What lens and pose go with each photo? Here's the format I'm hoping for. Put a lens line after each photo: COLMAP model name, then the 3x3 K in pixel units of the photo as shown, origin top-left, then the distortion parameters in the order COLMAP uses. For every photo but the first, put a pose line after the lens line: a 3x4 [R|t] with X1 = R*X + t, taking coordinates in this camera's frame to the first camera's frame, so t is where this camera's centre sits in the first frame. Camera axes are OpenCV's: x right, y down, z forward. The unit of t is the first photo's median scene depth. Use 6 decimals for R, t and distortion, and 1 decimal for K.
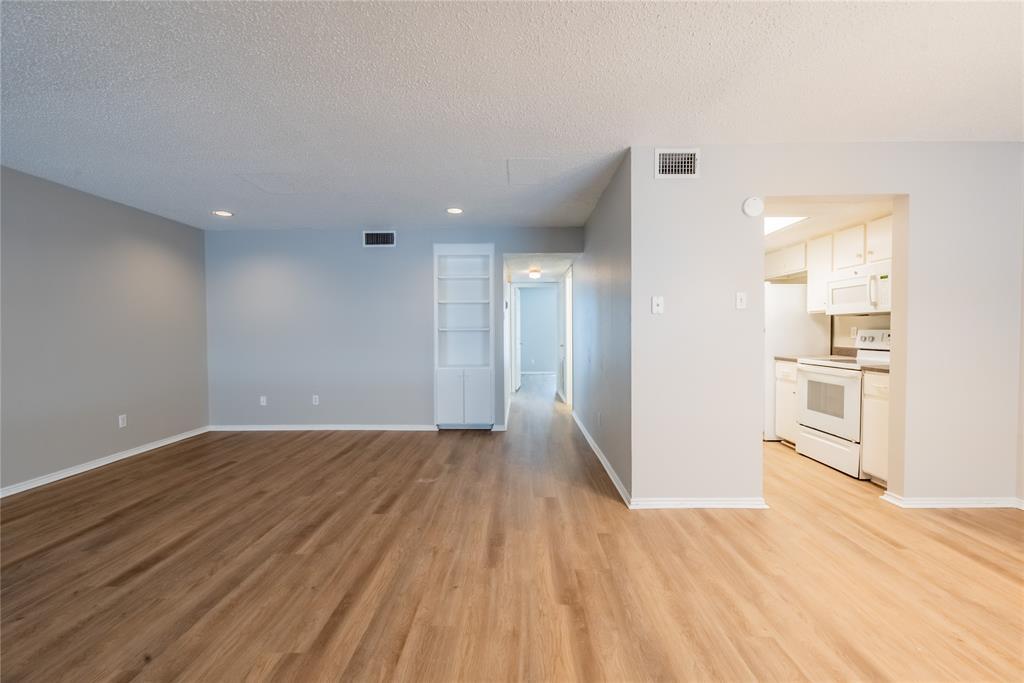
lens RADIAL K [[431.6, 0, 511.9], [0, 431.6, 339.9], [0, 0, 1]] dist [0.000120, -0.002077]
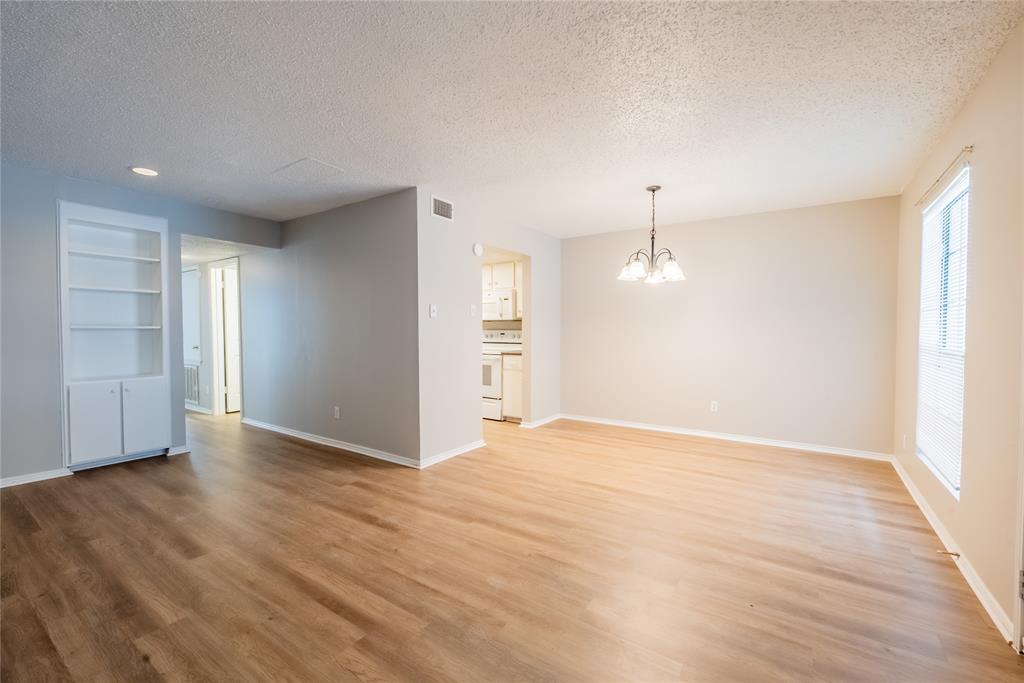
lens RADIAL K [[431.6, 0, 513.7], [0, 431.6, 341.2], [0, 0, 1]] dist [0.000120, -0.002077]
pose [[0.545010, -0.016315, 0.838270, -0.635591], [0.013480, 0.999852, 0.010696, 0.001350], [-0.838321, 0.005470, 0.545150, 0.065548]]
